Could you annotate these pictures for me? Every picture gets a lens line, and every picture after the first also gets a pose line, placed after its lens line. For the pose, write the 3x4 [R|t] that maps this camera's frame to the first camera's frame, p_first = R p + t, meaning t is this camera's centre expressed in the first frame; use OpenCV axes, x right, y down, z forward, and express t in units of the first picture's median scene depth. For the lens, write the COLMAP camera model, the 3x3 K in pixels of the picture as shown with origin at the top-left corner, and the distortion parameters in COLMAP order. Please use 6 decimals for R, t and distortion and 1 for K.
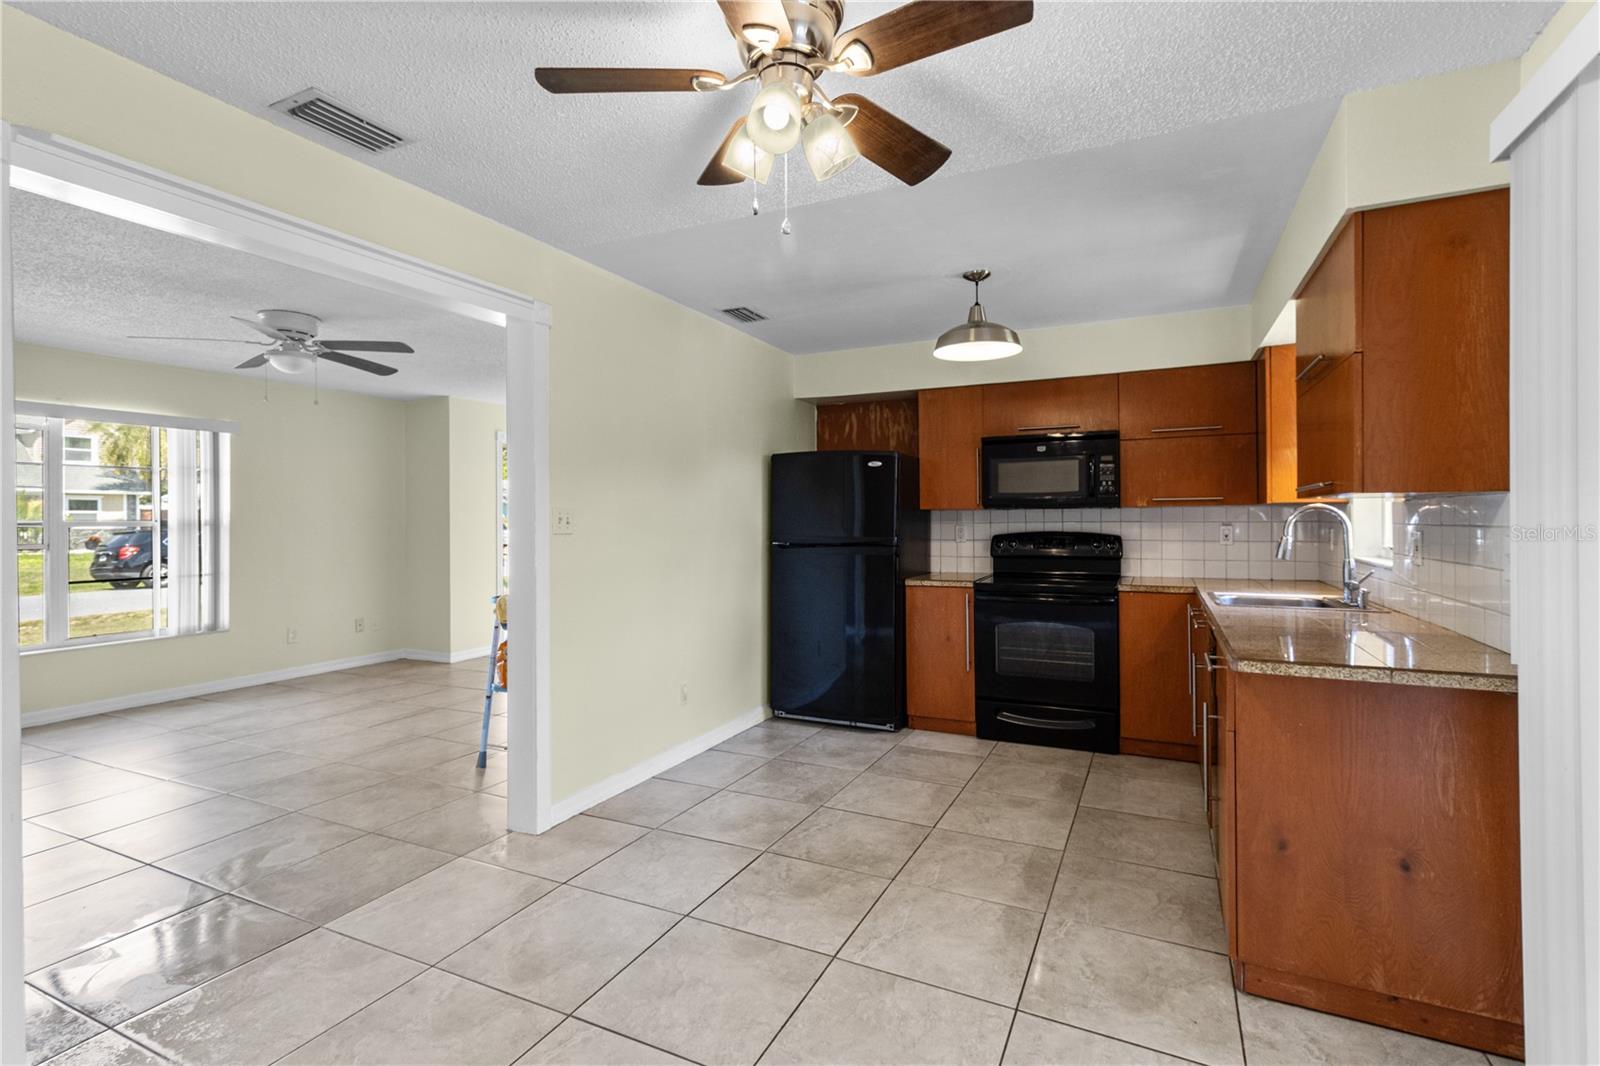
lens RADIAL K [[741.3, 0, 809.0], [0, 741.3, 496.0], [0, 0, 1]] dist [0.003840, 0.000402]
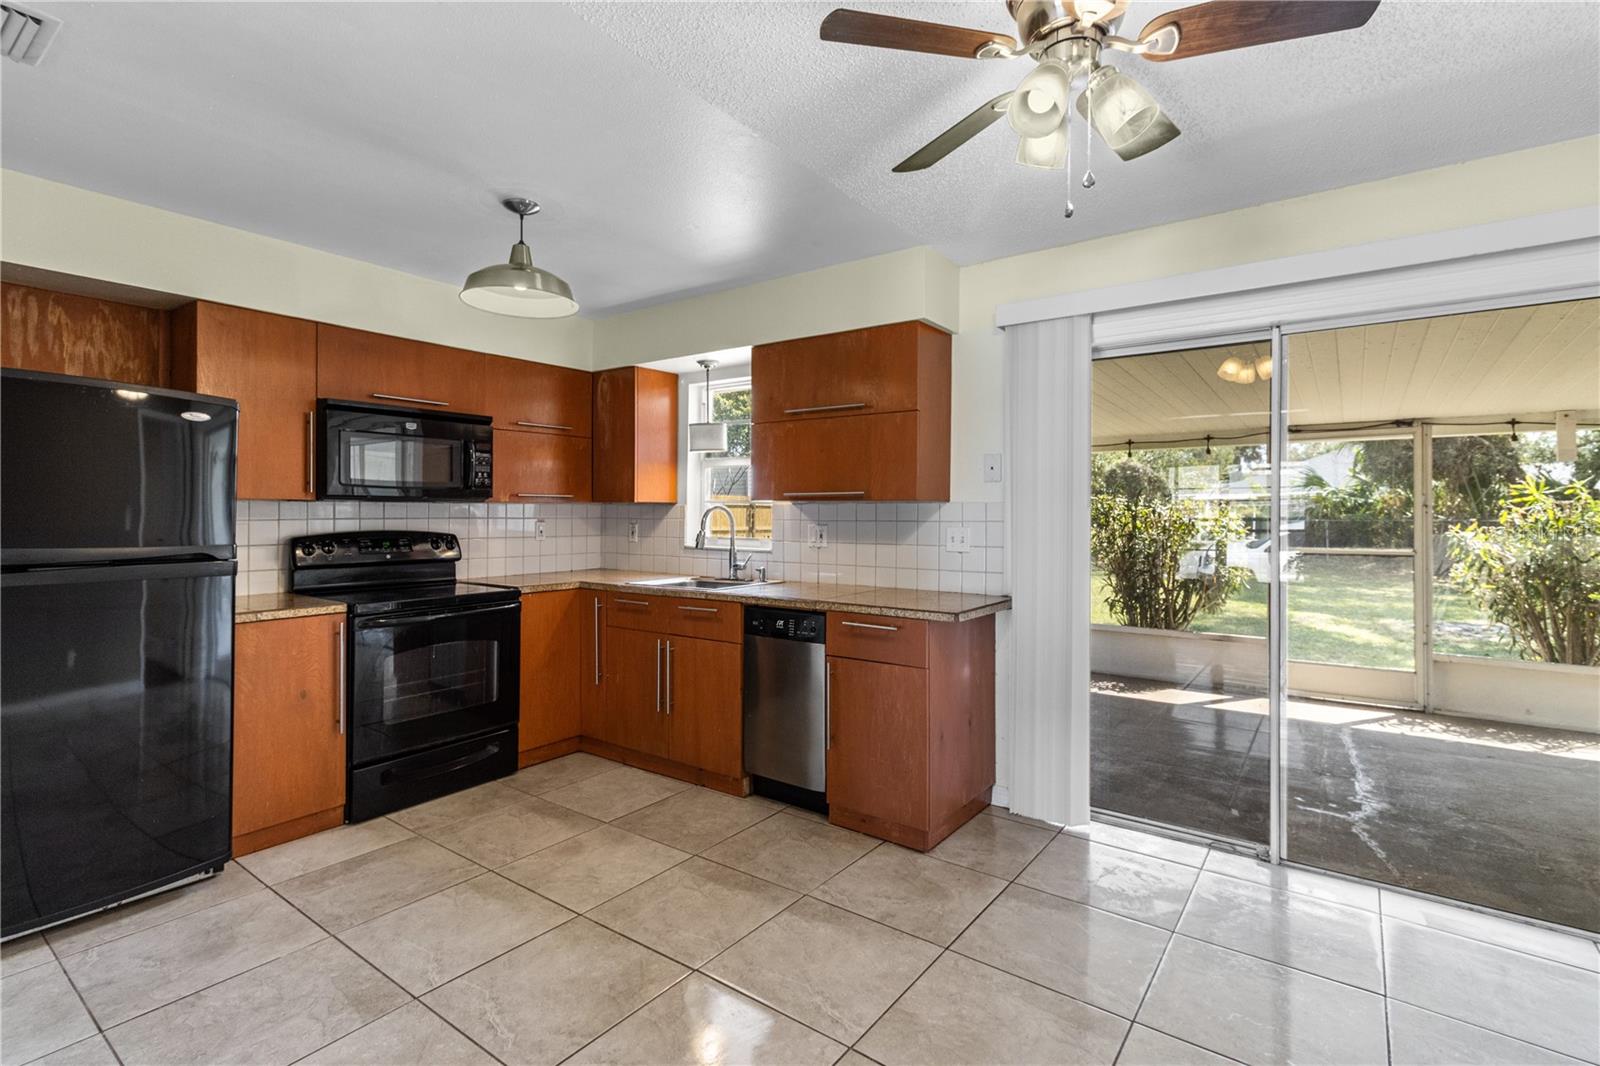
lens RADIAL K [[741.3, 0, 809.0], [0, 741.3, 496.0], [0, 0, 1]] dist [0.003840, 0.000402]
pose [[0.182833, 0.029389, 0.982705, -0.466025], [-0.035779, 0.999090, -0.023223, 0.016582], [-0.982493, -0.030914, 0.183718, 0.529033]]
